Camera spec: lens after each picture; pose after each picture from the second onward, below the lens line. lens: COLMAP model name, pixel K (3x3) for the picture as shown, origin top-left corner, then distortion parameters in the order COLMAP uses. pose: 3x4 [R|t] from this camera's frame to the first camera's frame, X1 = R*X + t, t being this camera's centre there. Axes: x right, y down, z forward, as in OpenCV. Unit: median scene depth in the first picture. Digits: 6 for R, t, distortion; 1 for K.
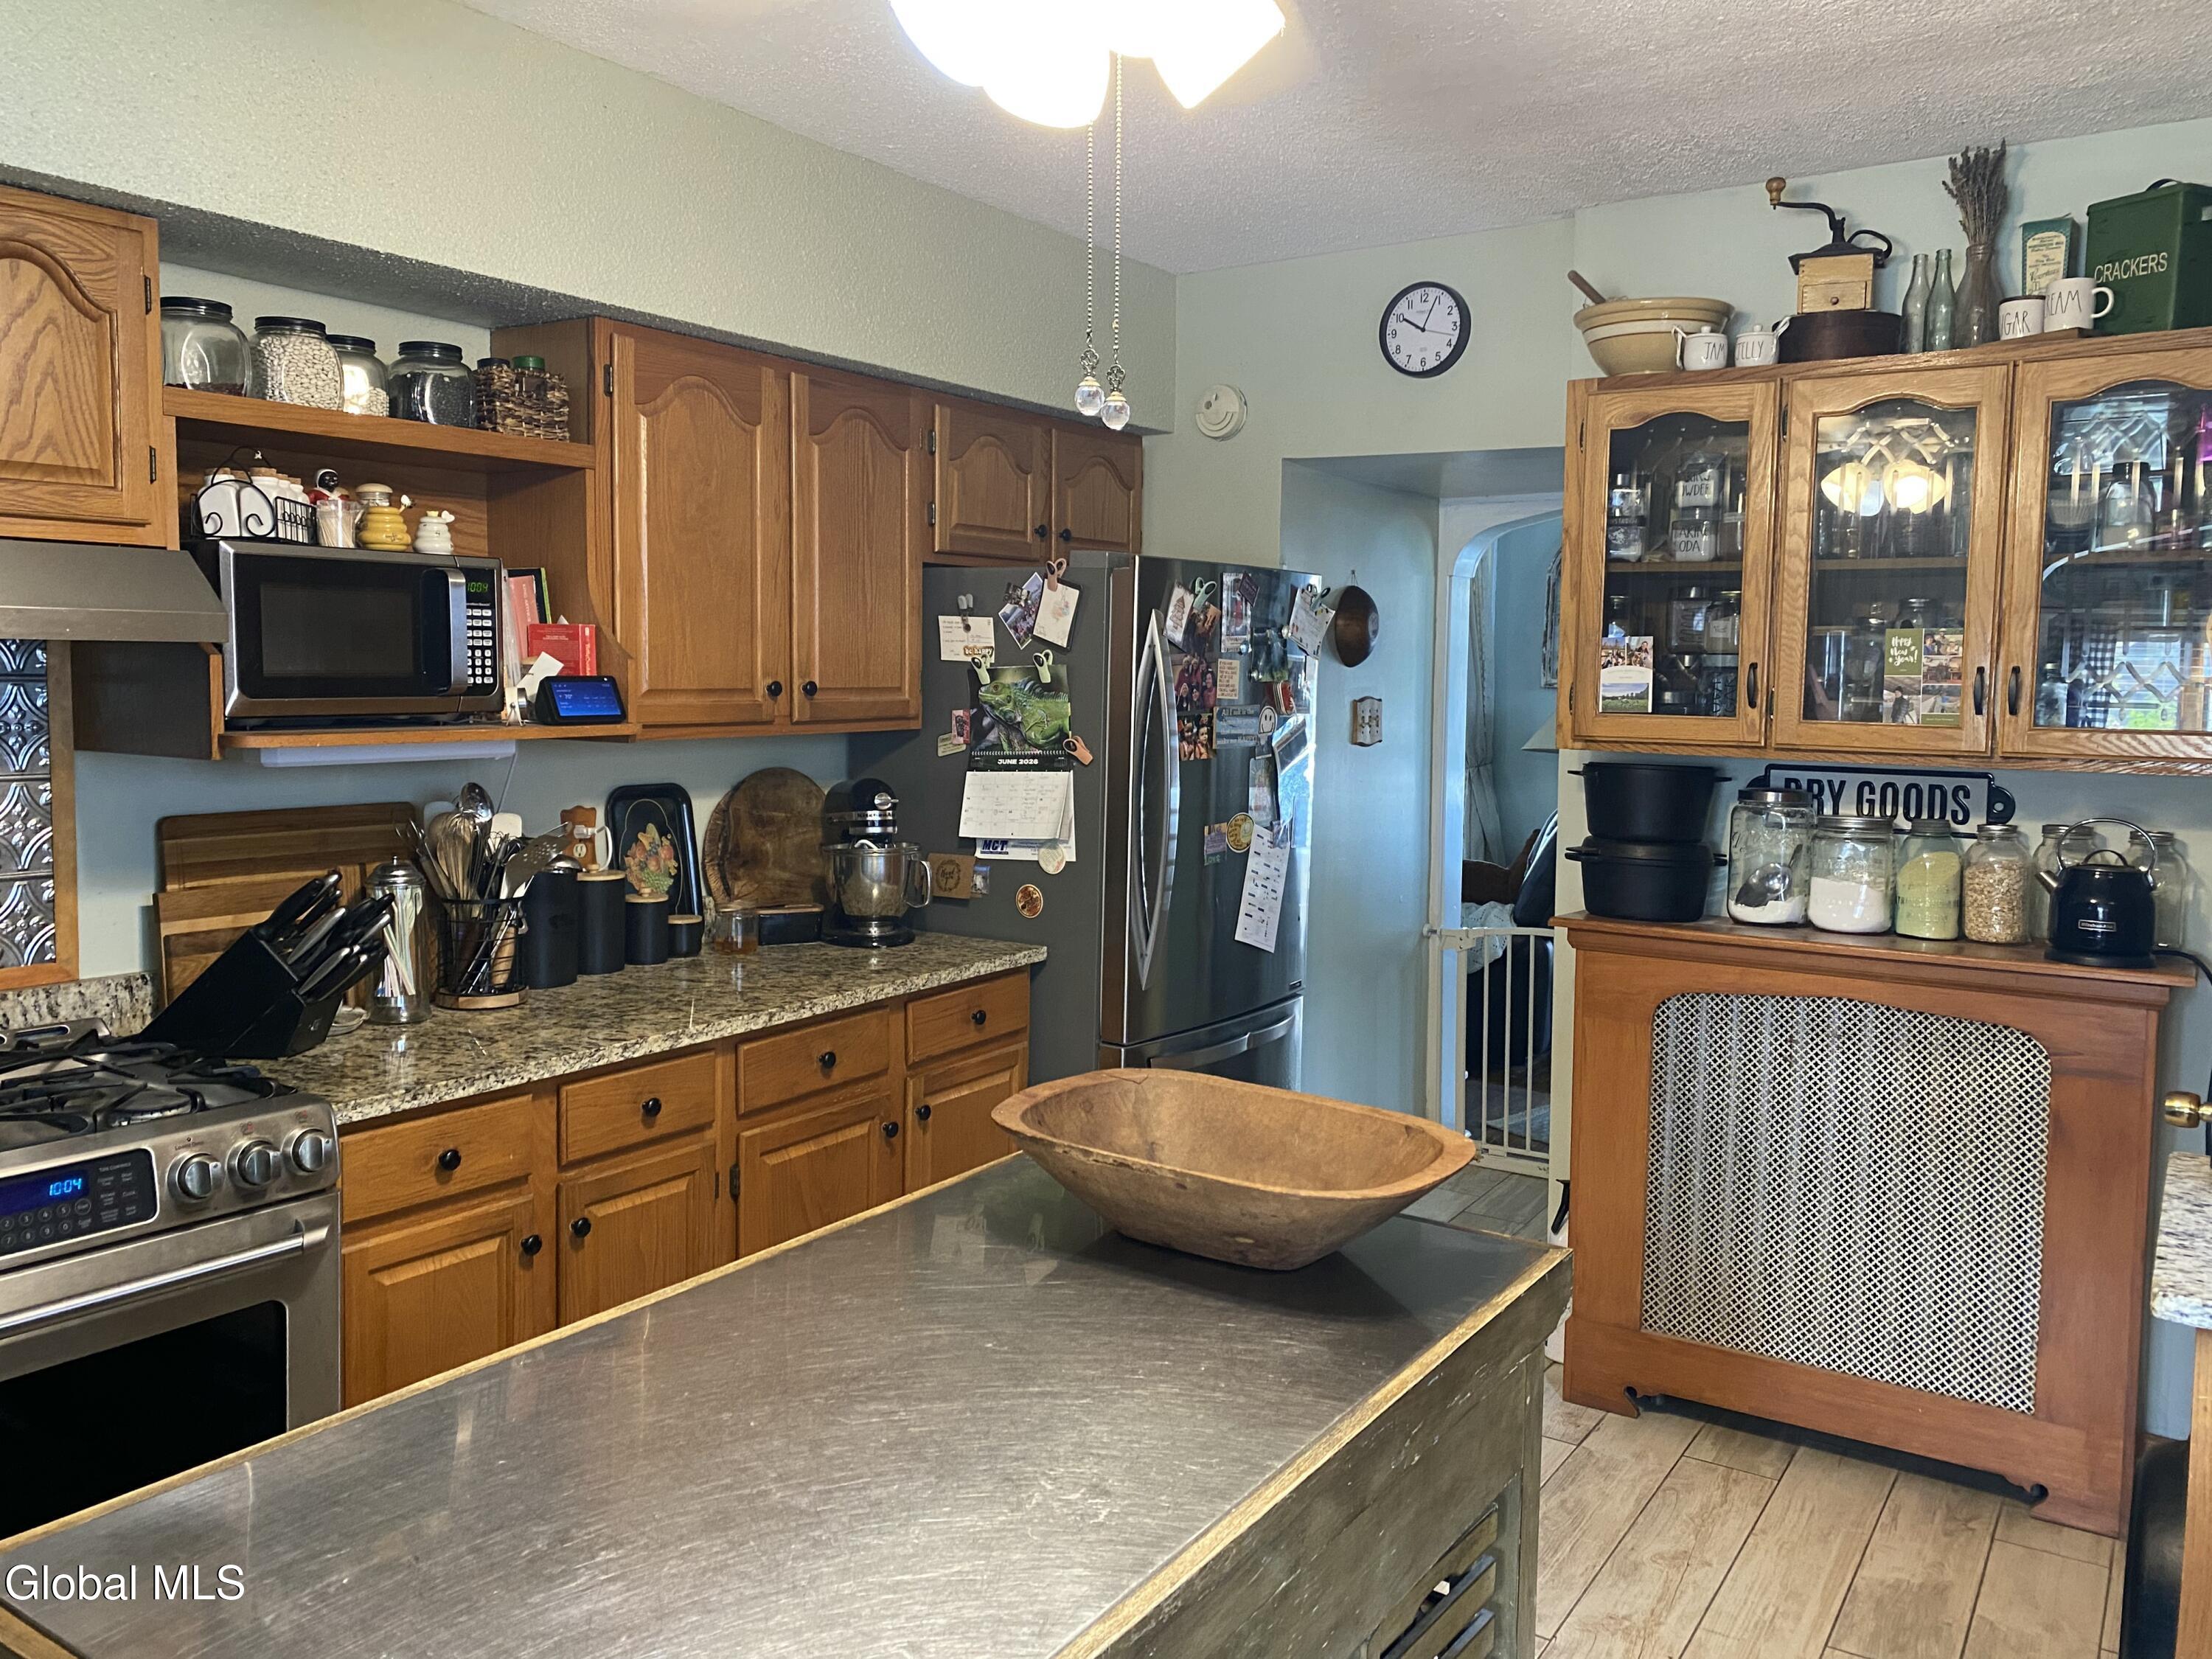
lens RADIAL K [[1687.5, 0, 1104.8], [0, 1687.5, 797.2], [0, 0, 1]] dist [0.086712, -0.130718]
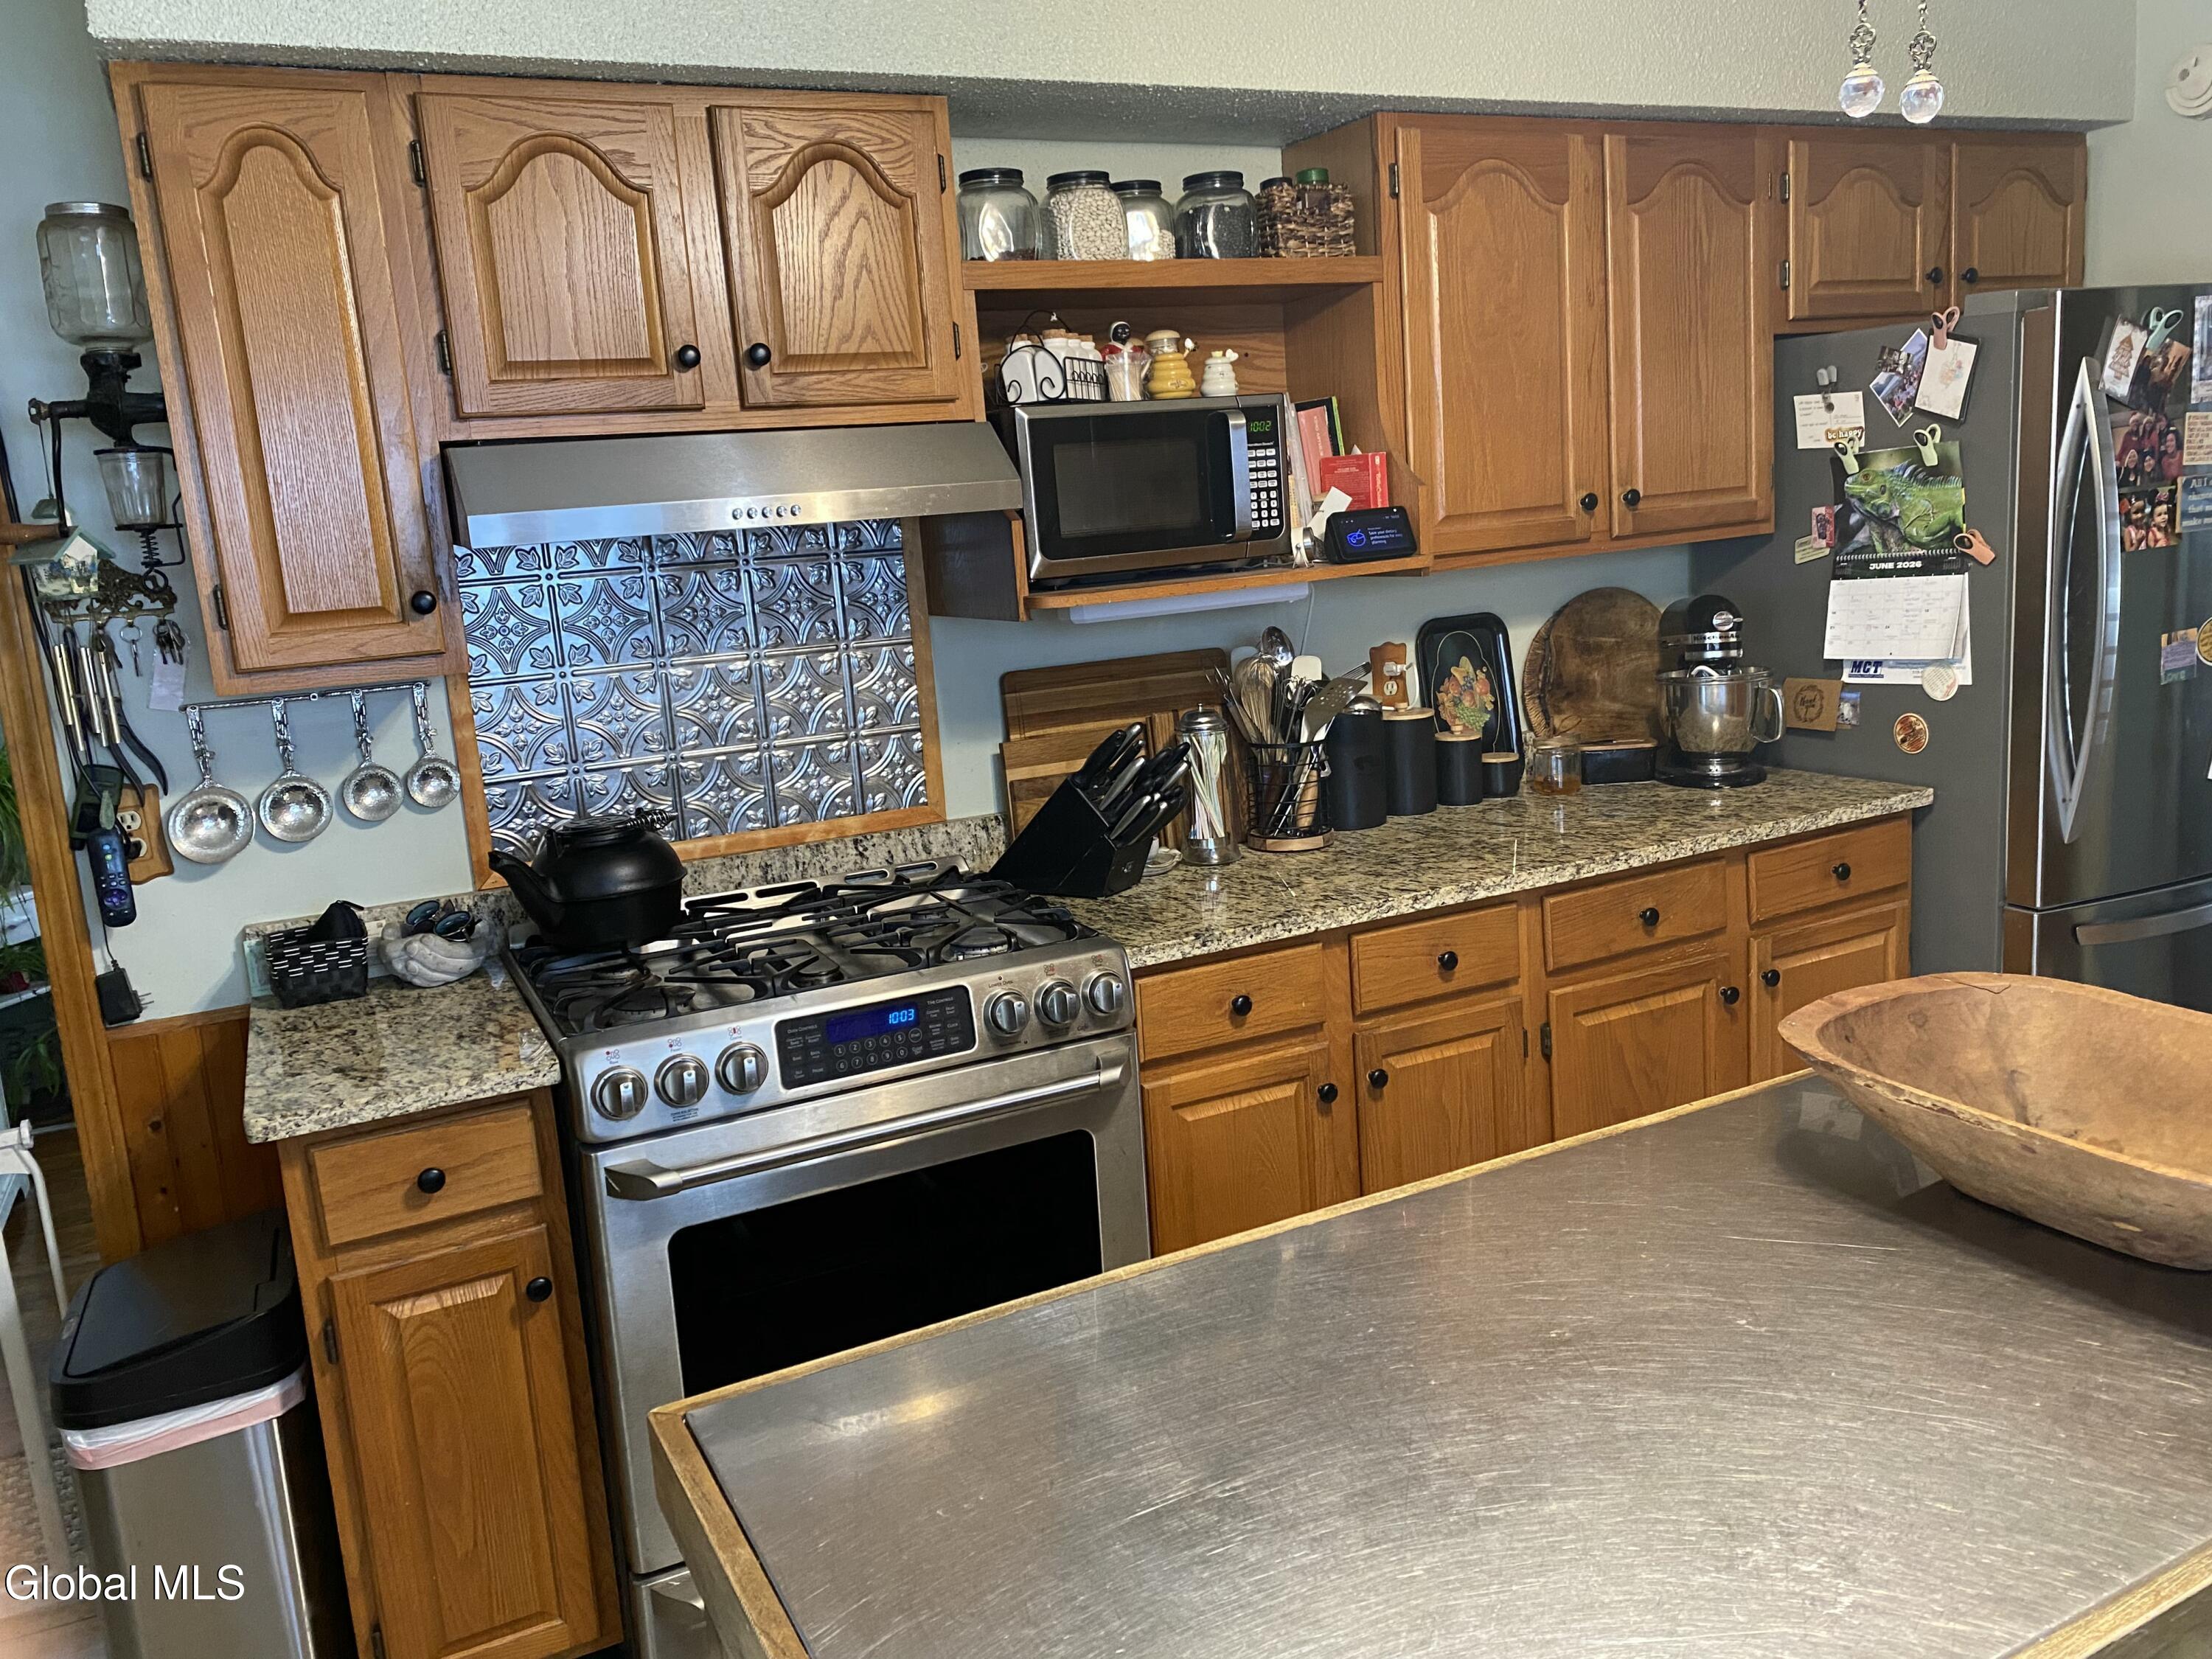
lens RADIAL K [[1687.5, 0, 1104.8], [0, 1687.5, 797.2], [0, 0, 1]] dist [0.086712, -0.130718]
pose [[0.867438, 0.006400, -0.497504, 0.035342], [0.048169, 0.994140, 0.096774, -0.009168], [0.495208, -0.107910, 0.862047, 0.088185]]
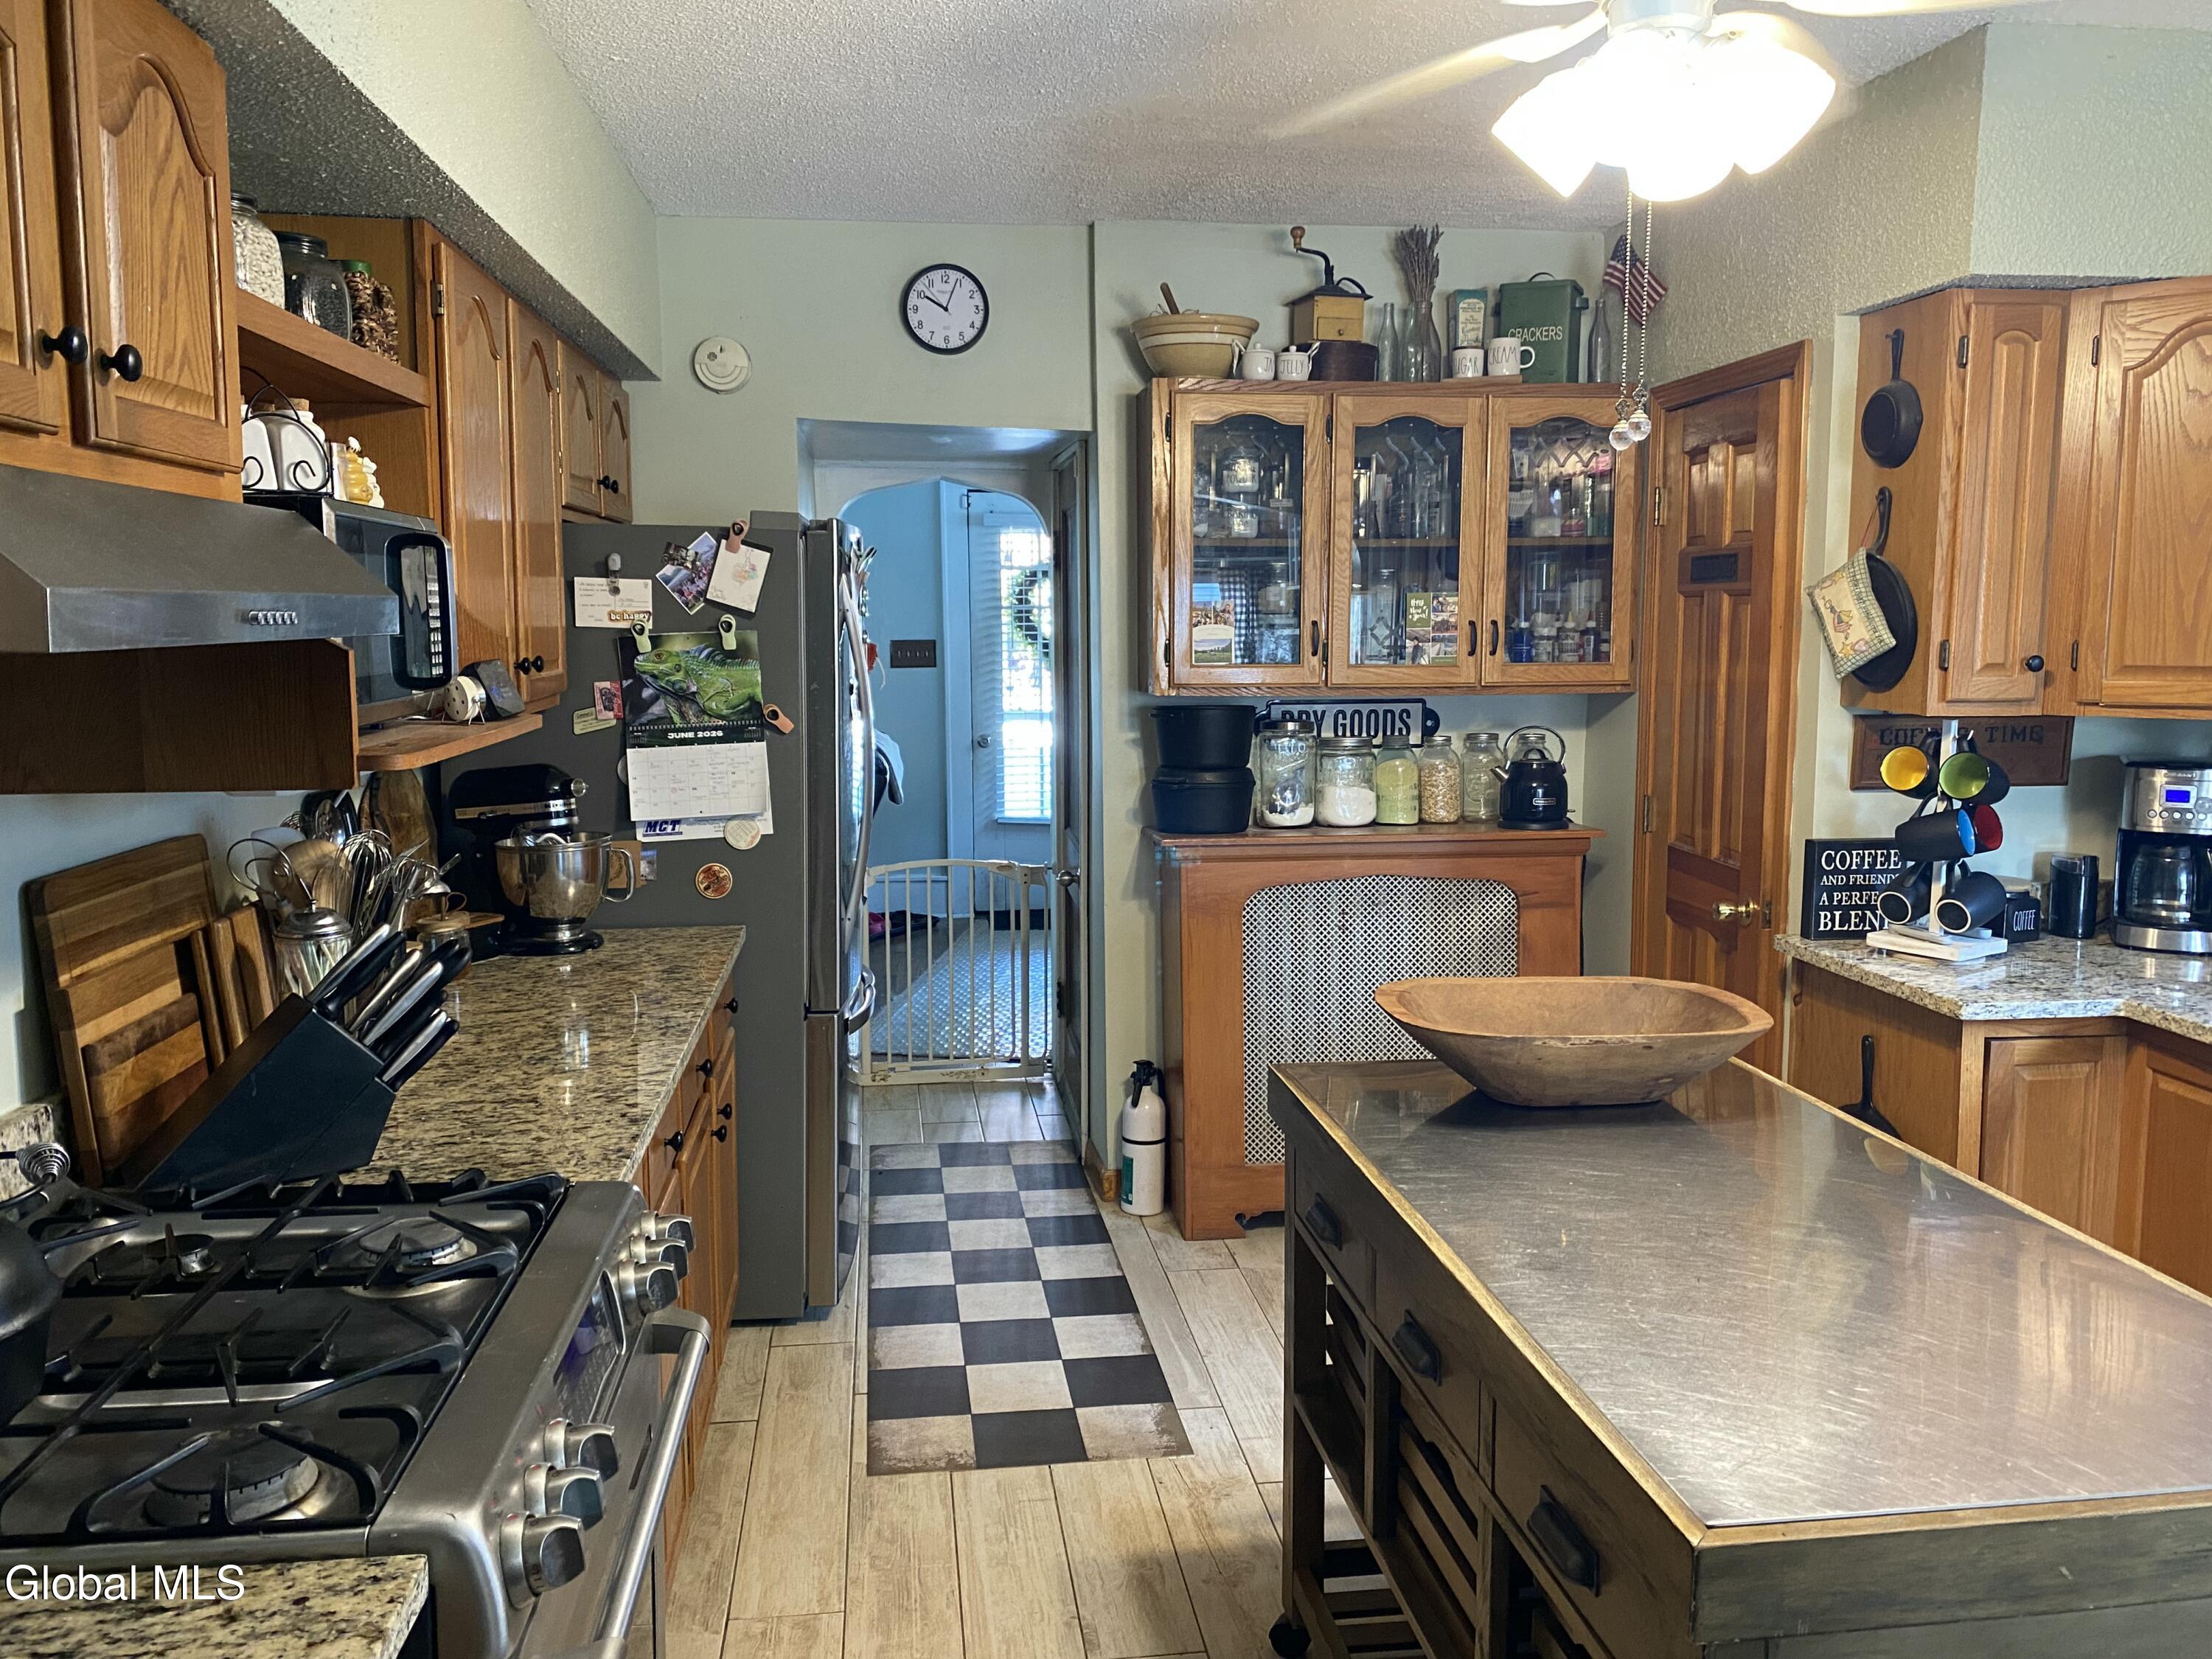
lens RADIAL K [[1687.5, 0, 1104.8], [0, 1687.5, 797.2], [0, 0, 1]] dist [0.086712, -0.130718]
pose [[0.749879, -0.084384, 0.656171, -0.588457], [0.063023, 0.996433, 0.056119, -0.029177], [-0.658566, -0.000729, 0.752523, 0.167068]]
